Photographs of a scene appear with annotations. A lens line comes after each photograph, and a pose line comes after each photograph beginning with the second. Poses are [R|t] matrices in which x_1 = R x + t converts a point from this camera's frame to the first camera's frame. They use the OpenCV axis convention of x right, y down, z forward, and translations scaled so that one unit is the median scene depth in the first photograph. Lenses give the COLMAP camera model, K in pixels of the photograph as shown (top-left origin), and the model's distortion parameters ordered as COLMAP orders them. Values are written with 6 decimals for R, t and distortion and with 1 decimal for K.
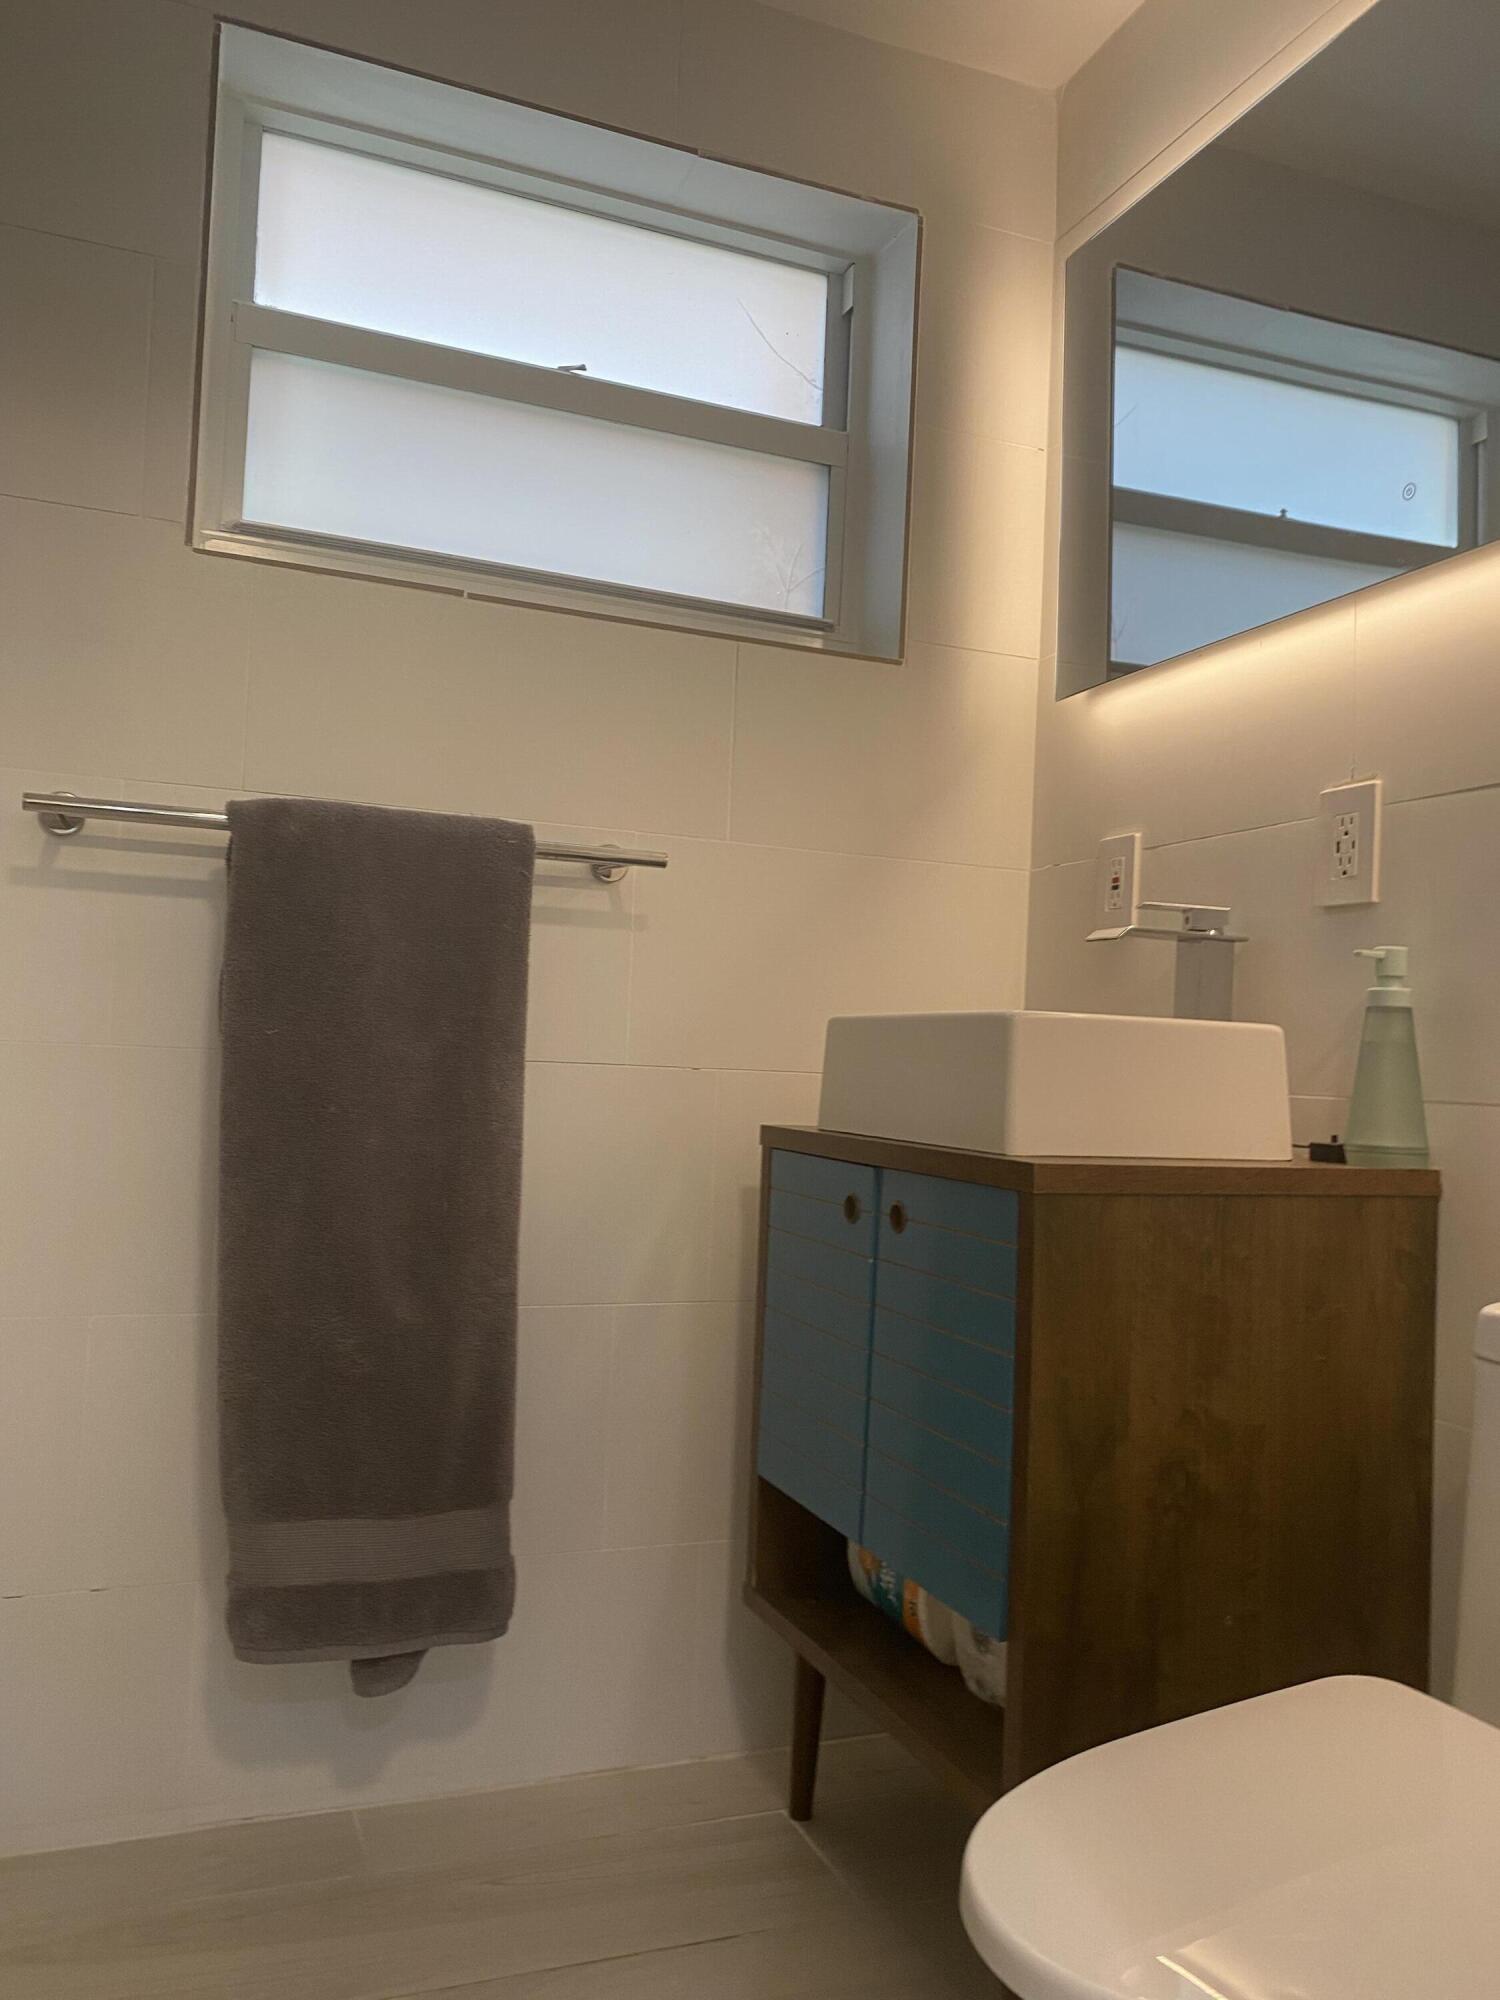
lens RADIAL K [[1513.0, 0, 750.0], [0, 1513.0, 1000.0], [0, 0, 1]] dist [-0.003238, -0.009828]
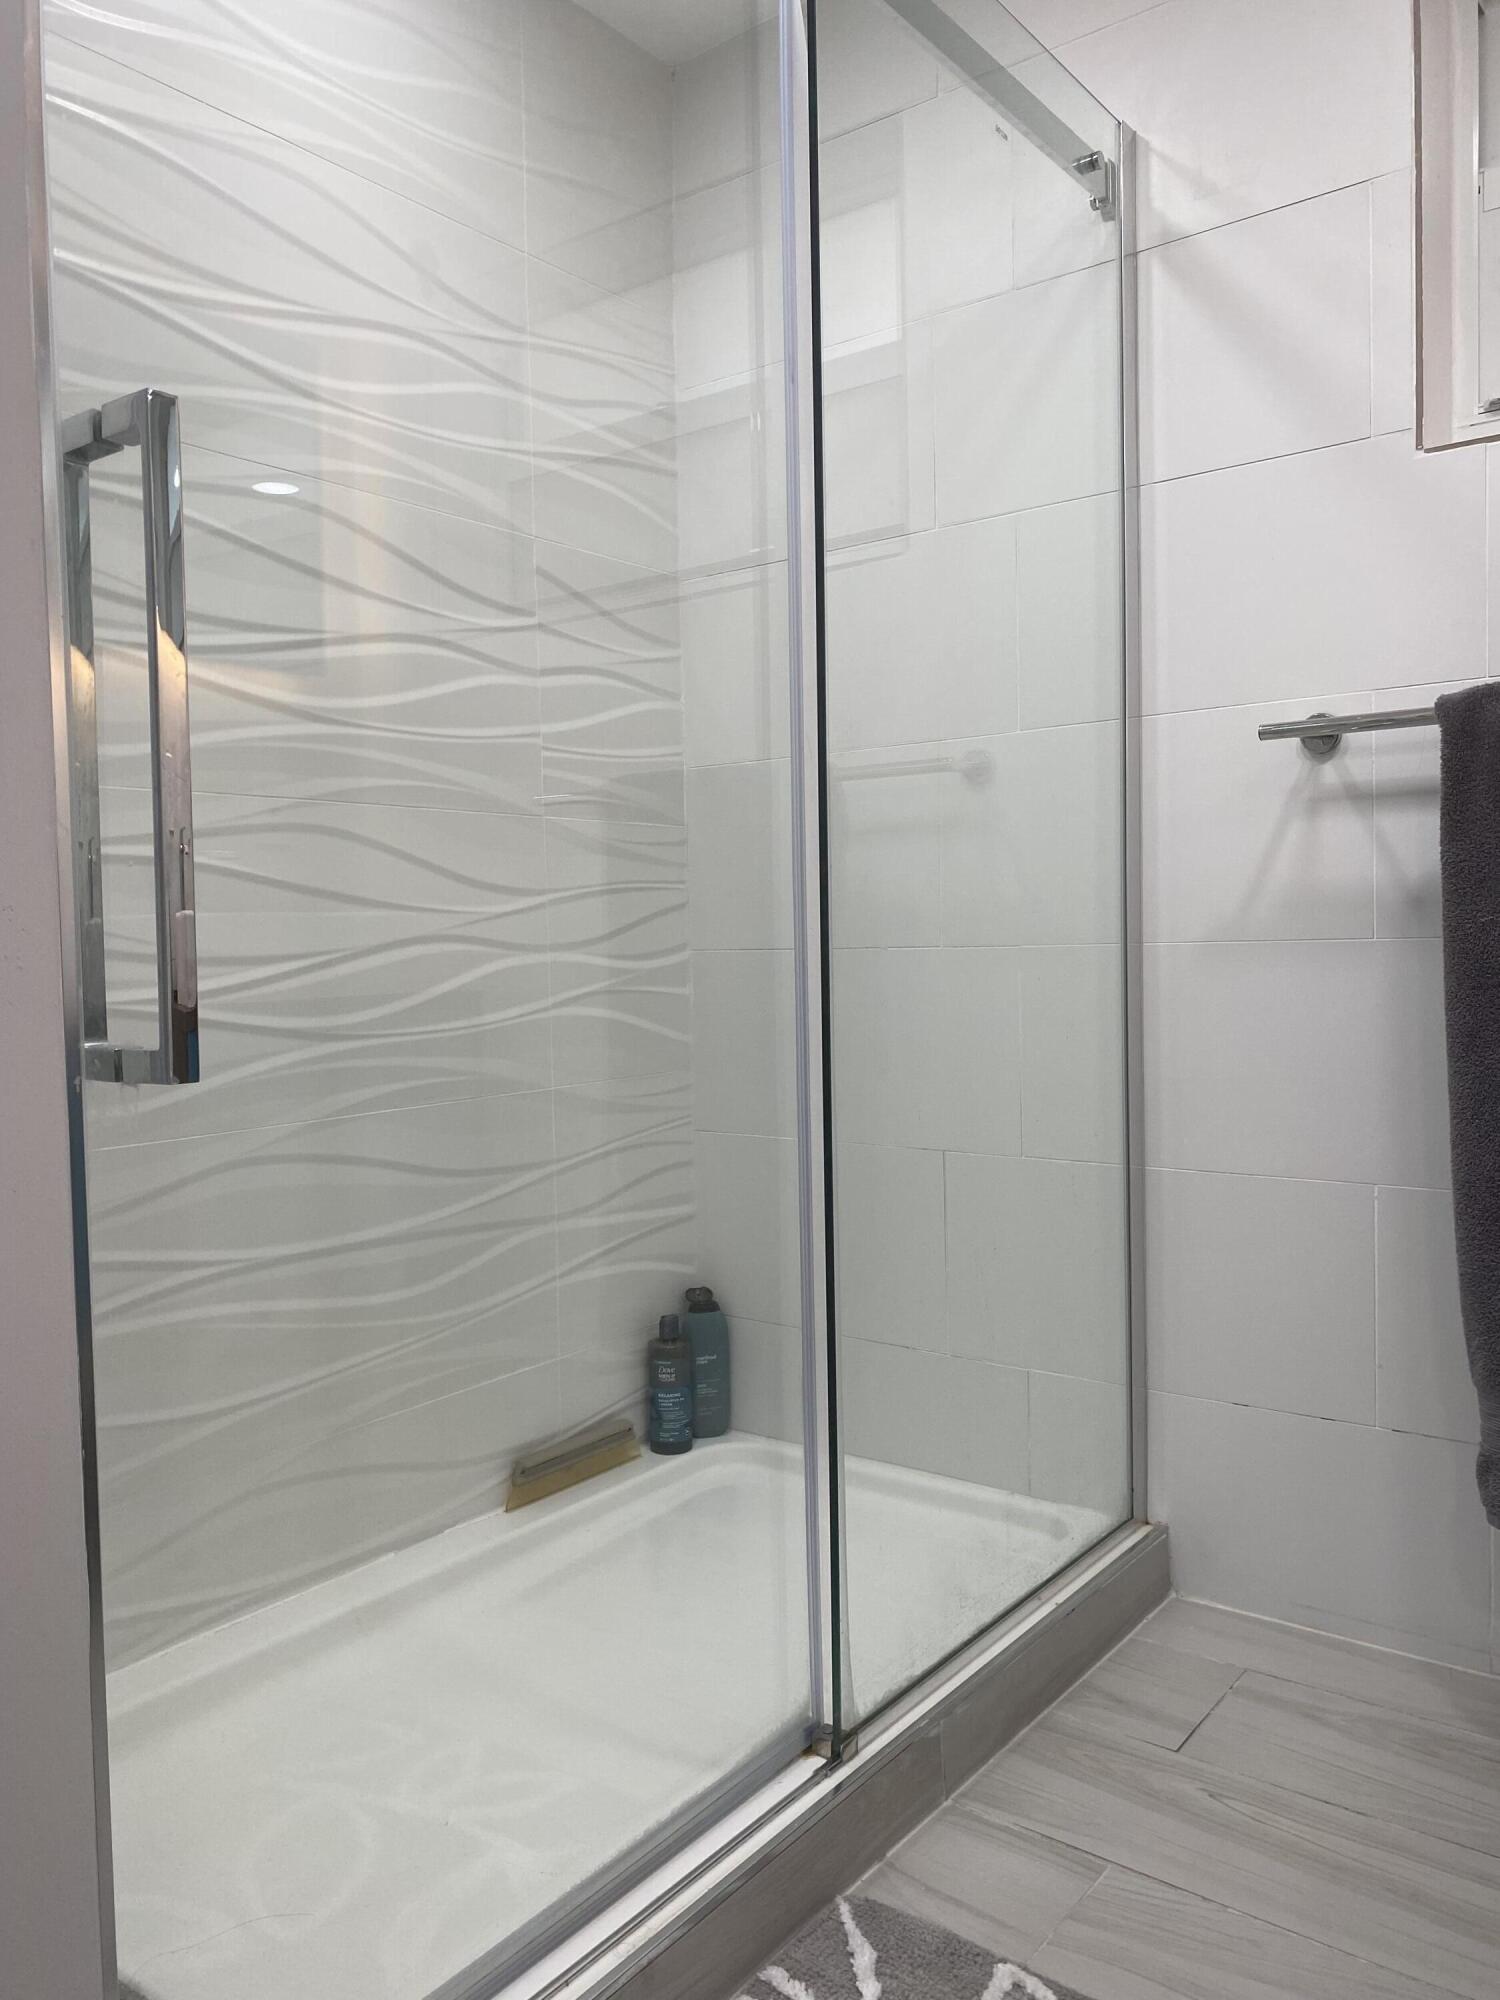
lens RADIAL K [[1513.0, 0, 750.0], [0, 1513.0, 1000.0], [0, 0, 1]] dist [-0.003238, -0.009828]
pose [[0.498632, -0.017264, -0.866642, 0.296913], [0.079625, 0.996487, 0.025963, 0.011042], [0.863149, -0.081952, 0.498254, 0.067964]]
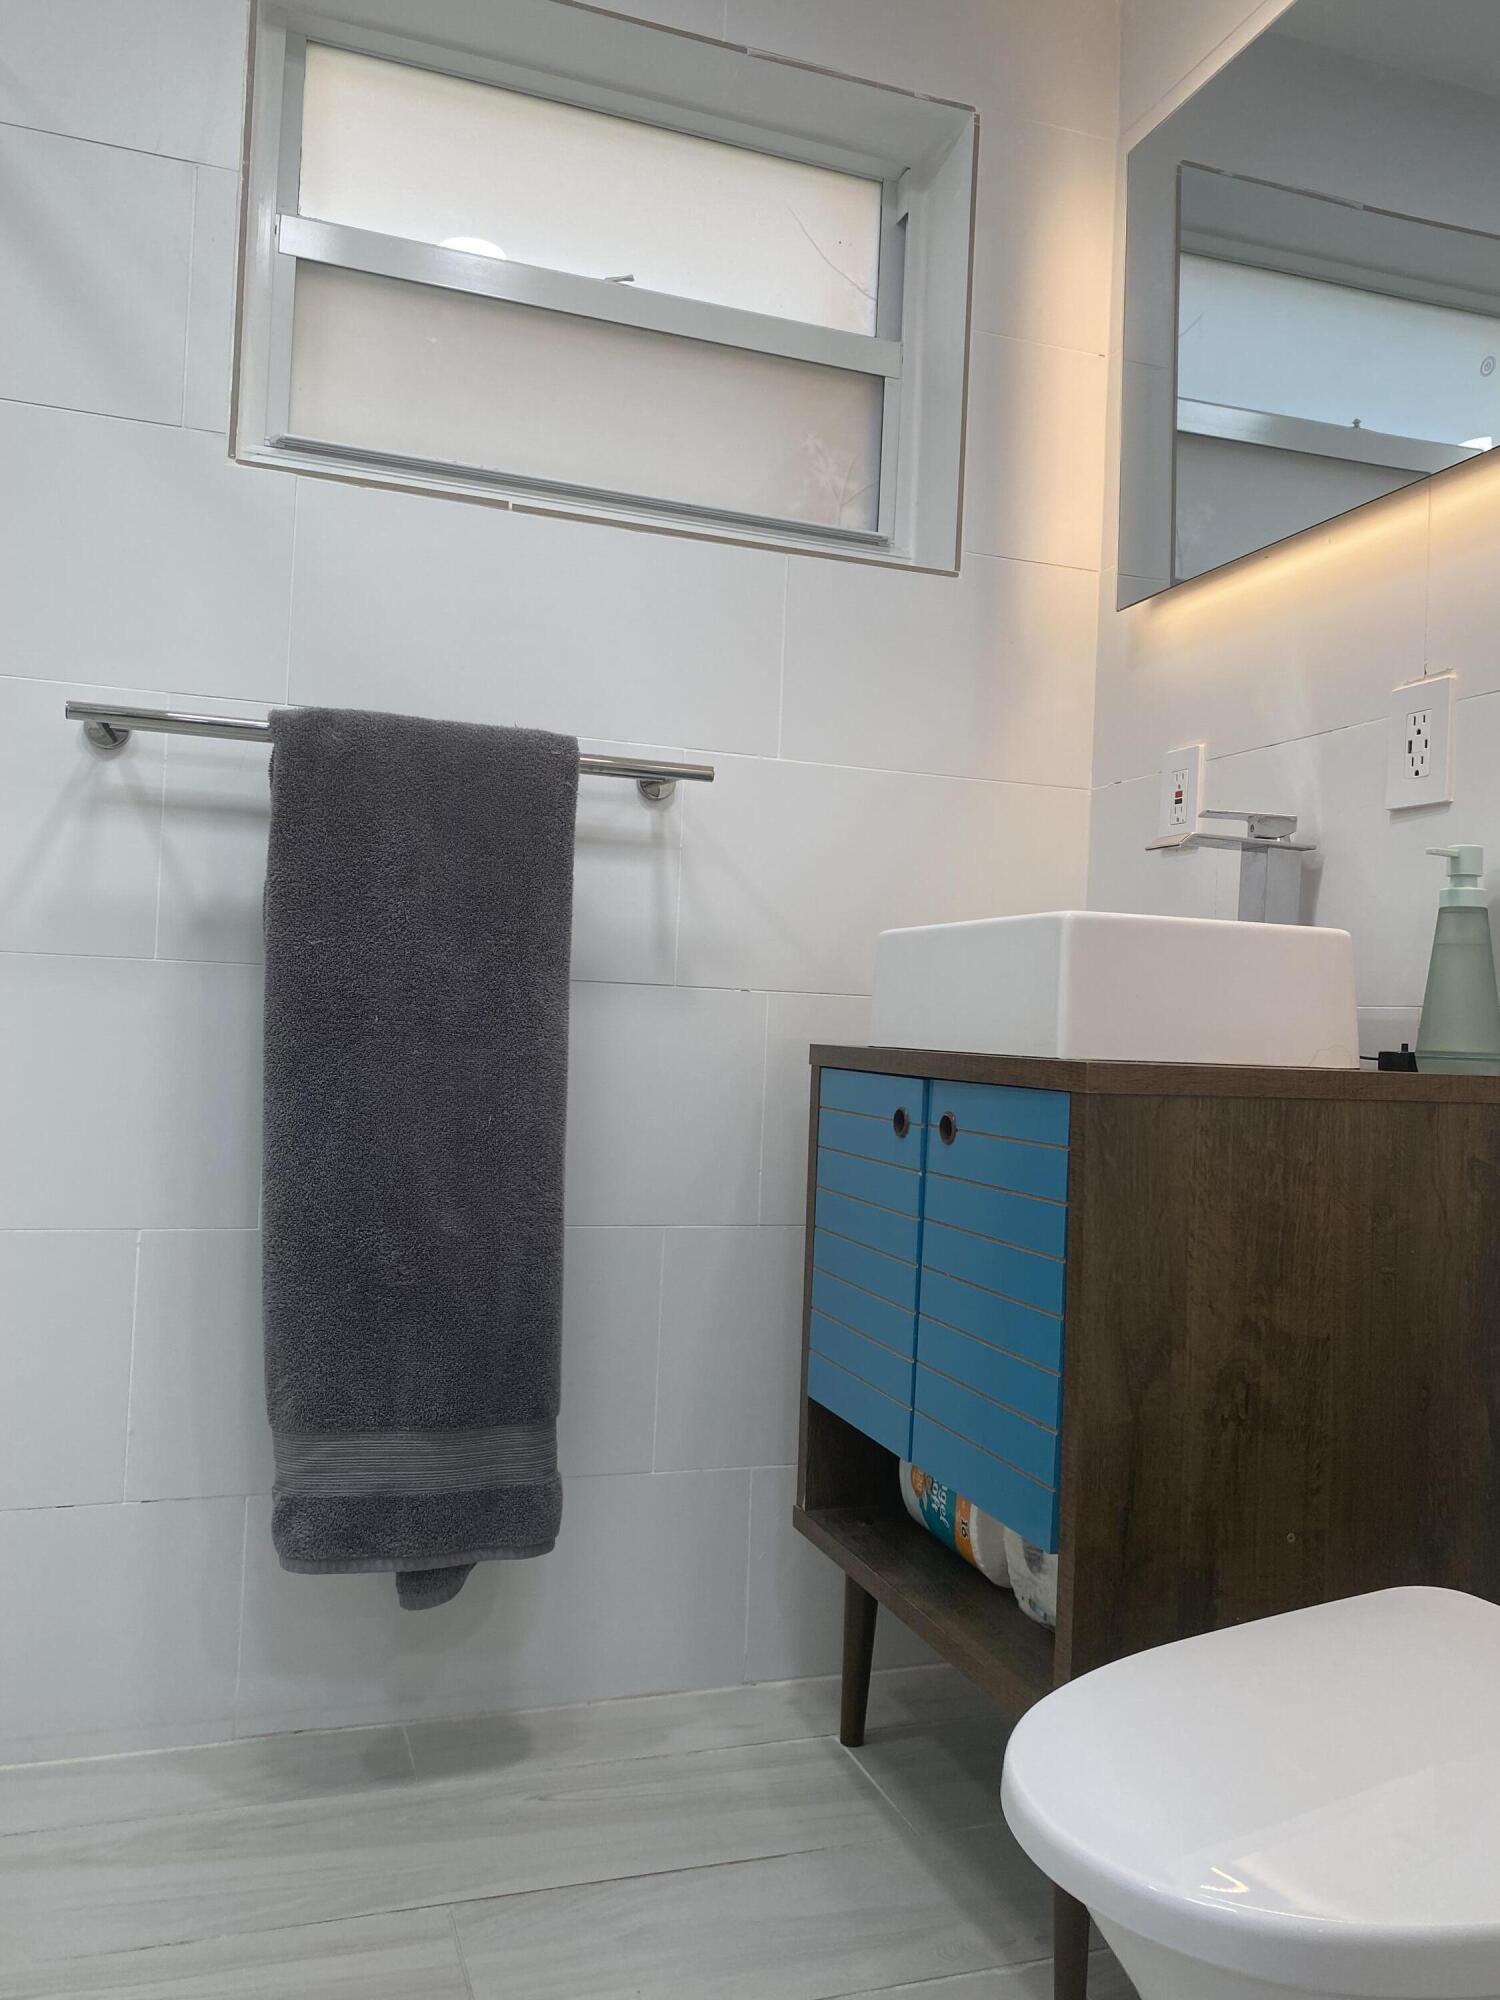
lens RADIAL K [[1508.3, 0, 750.0], [0, 1508.3, 1000.0], [0, 0, 1]] dist [0.000940, -0.000221]
pose [[0.998946, -0.001371, -0.045890, 0.014136], [0.001982, 0.999910, 0.013263, 0.046025], [0.045867, -0.013340, 0.998858, 0.022551]]
